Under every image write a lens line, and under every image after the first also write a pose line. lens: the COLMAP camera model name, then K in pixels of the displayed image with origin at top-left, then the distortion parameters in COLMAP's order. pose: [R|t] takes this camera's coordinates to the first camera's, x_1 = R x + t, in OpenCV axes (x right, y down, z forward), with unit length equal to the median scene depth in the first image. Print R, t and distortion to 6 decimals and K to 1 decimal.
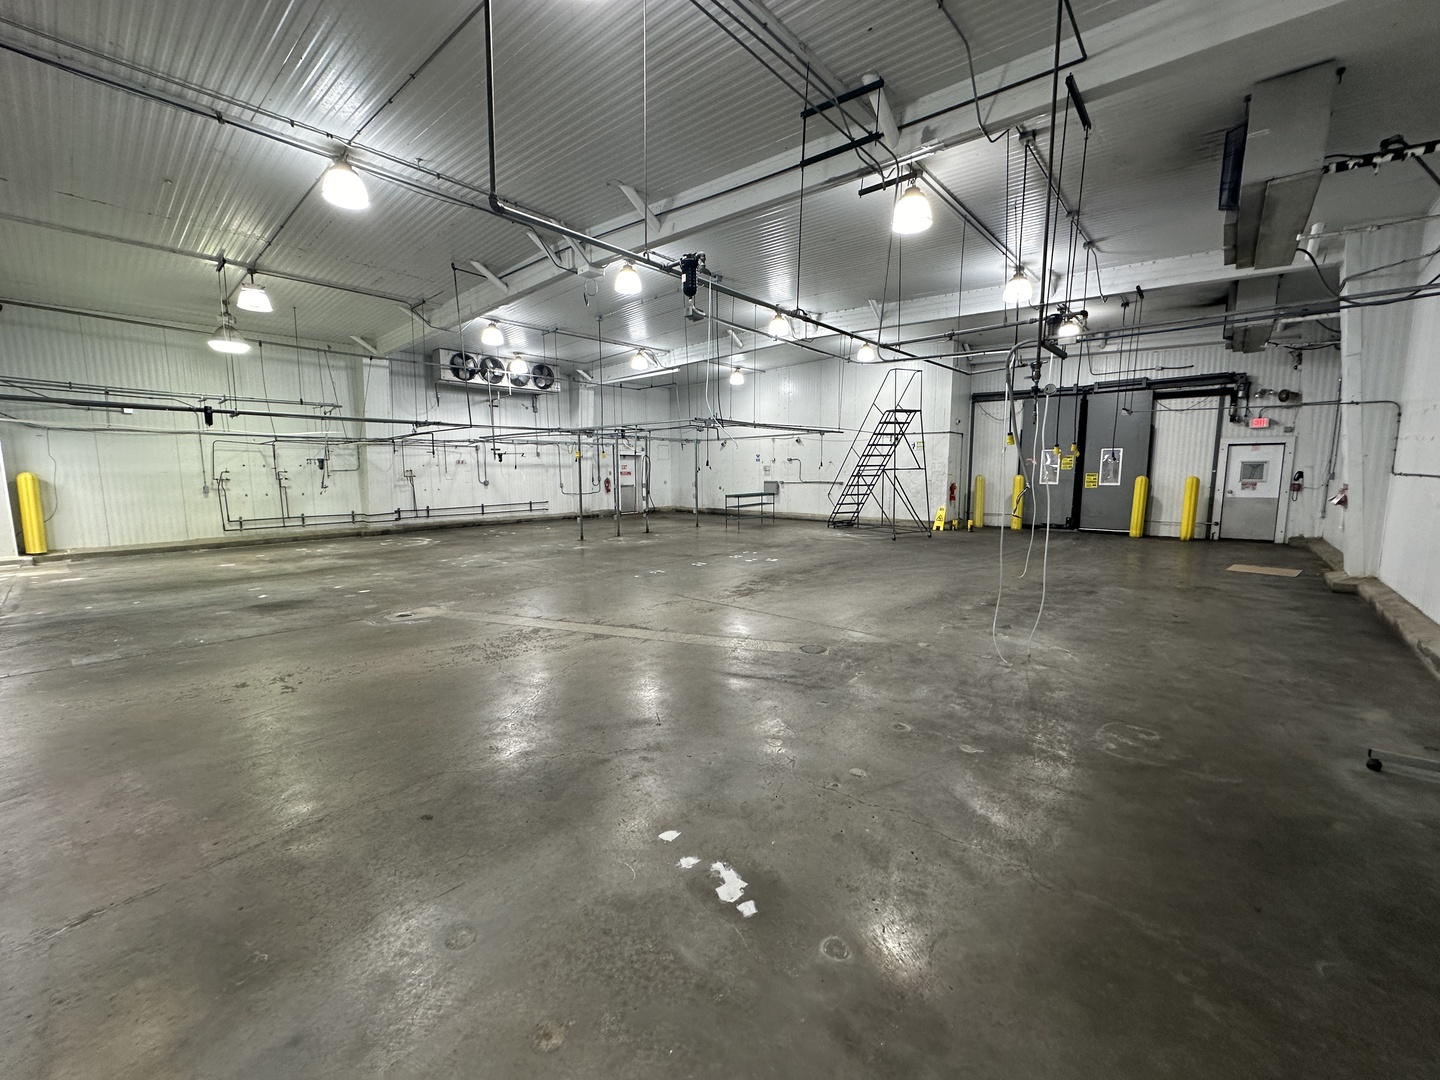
lens RADIAL K [[573.4, 0, 721.5], [0, 573.4, 536.3], [0, 0, 1]] dist [0.001827, -0.000955]
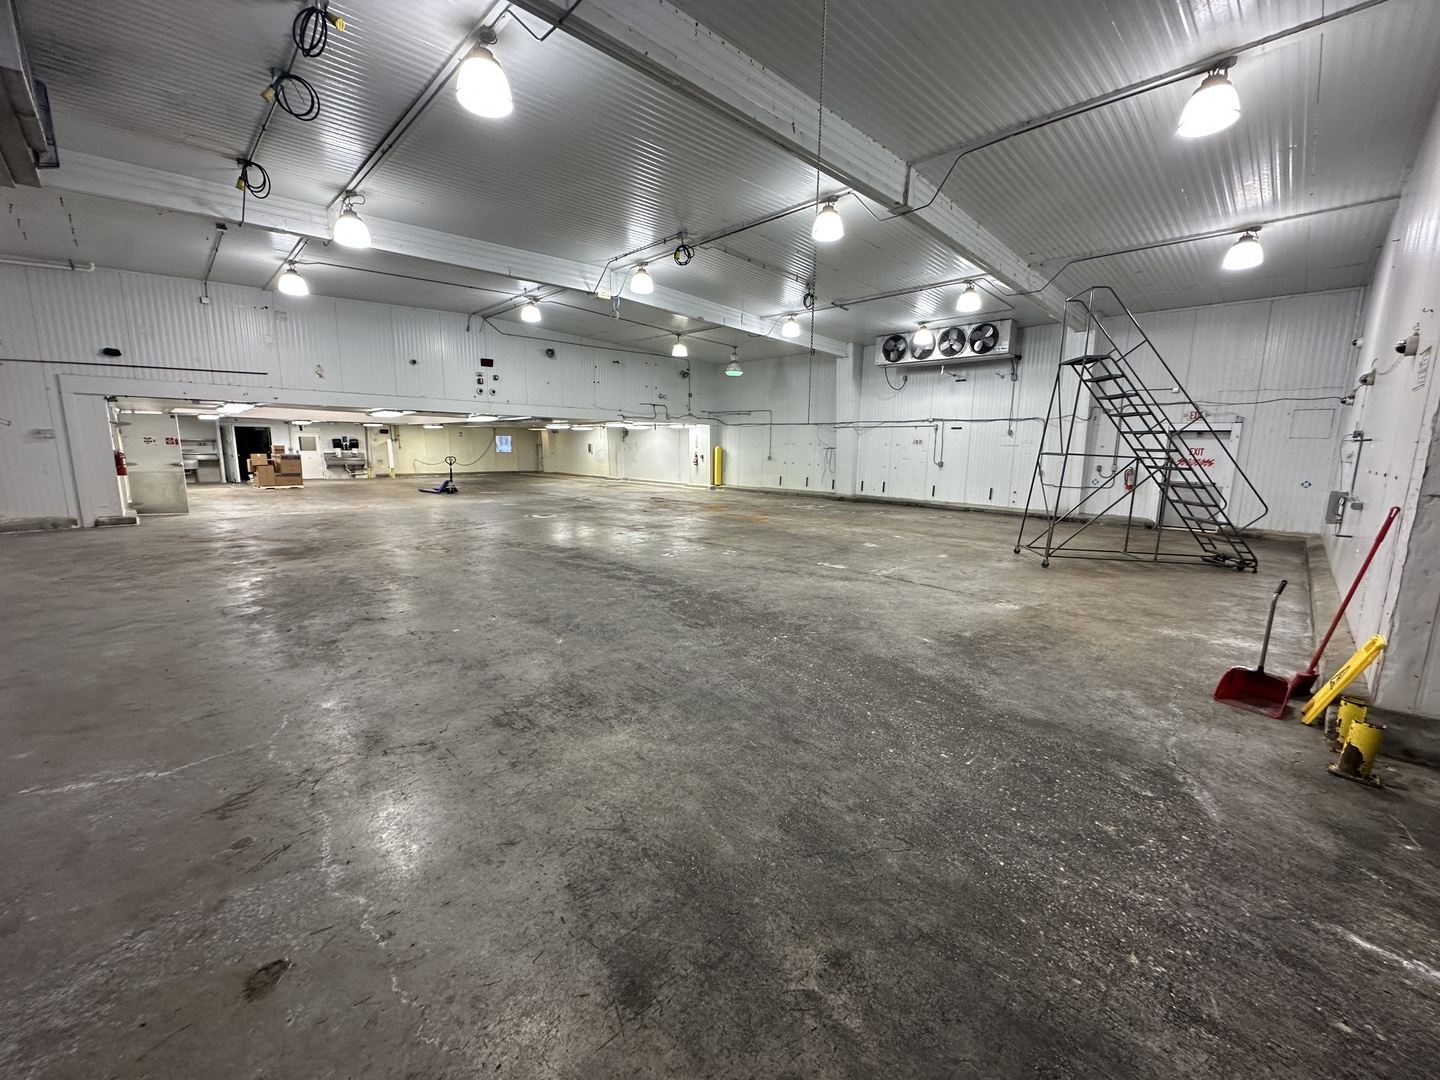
lens RADIAL K [[573.4, 0, 713.9], [0, 573.4, 540.5], [0, 0, 1]] dist [0.001827, -0.000955]
pose [[-0.079835, 0.165034, -0.983051, 0.682436], [-0.137388, 0.974965, 0.174834, -0.099467], [0.987295, 0.149017, -0.055163, 0.827420]]
